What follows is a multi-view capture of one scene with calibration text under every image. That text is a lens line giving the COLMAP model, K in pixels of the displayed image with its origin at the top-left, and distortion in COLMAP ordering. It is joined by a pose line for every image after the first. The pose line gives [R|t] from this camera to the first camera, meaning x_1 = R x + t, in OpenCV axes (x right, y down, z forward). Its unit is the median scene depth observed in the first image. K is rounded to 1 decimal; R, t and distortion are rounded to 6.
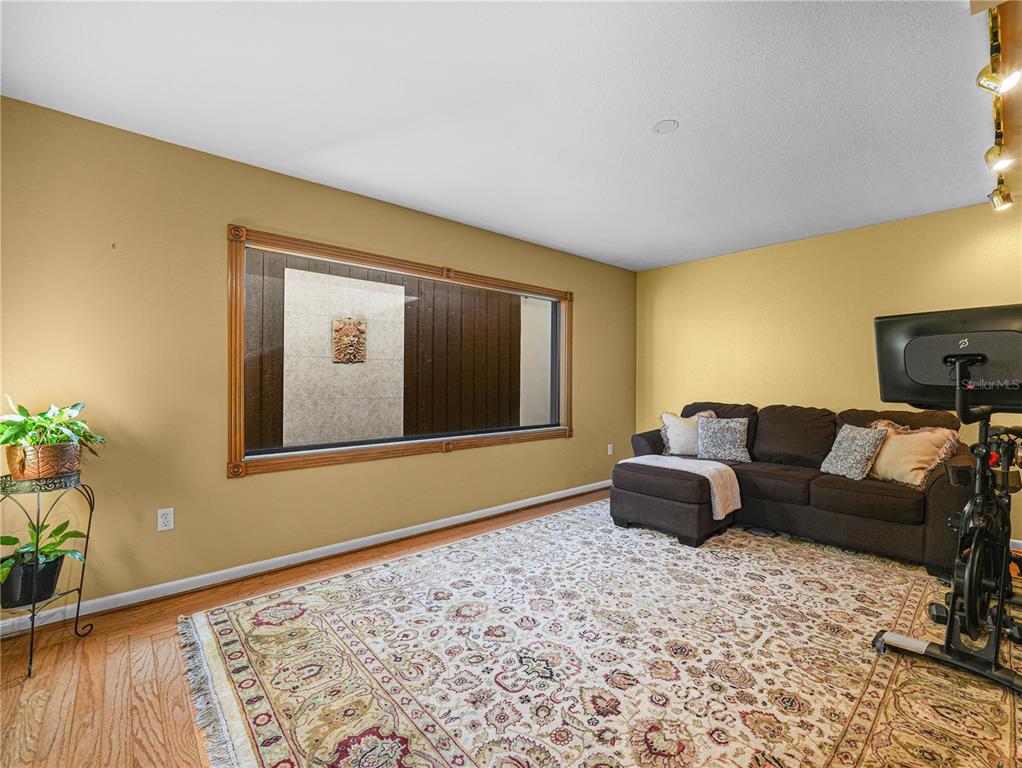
lens RADIAL K [[455.7, 0, 507.3], [0, 455.7, 379.9], [0, 0, 1]] dist [0.000558, -0.000152]
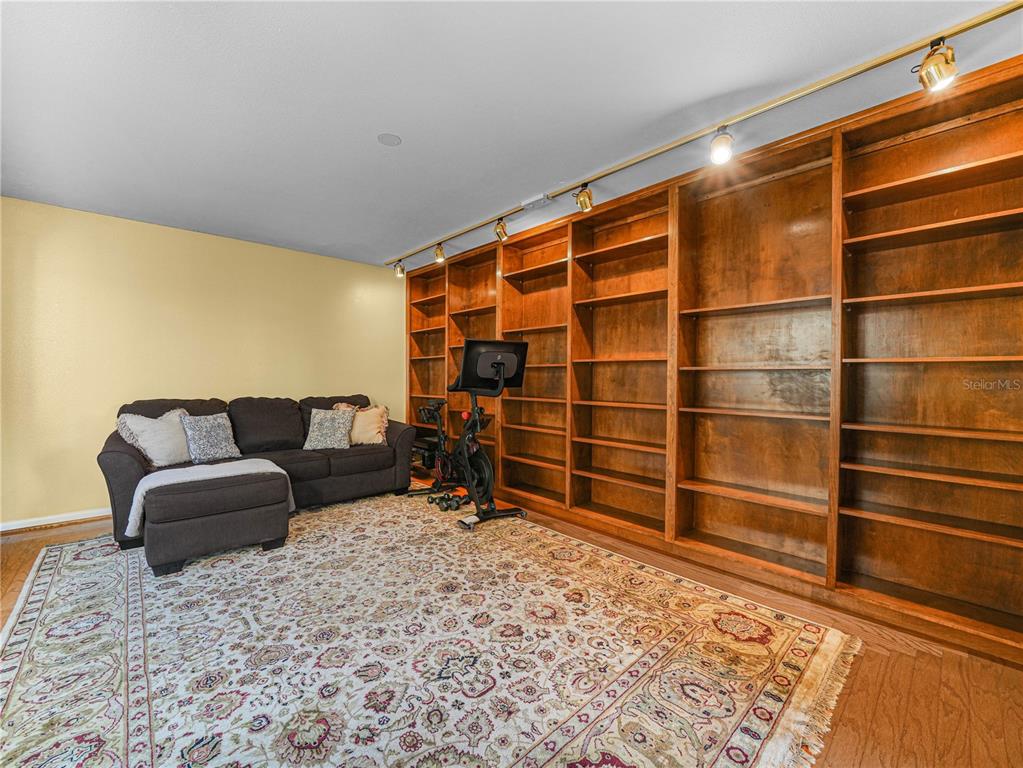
lens RADIAL K [[385.8, 0, 558.7], [0, 385.8, 379.7], [0, 0, 1]] dist [-0.013904, 0.000196]
pose [[-0.048356, -0.004376, 0.998821, -0.546124], [-0.011336, 0.999928, 0.003832, 0.005862], [-0.998766, -0.011137, -0.048402, 0.593507]]
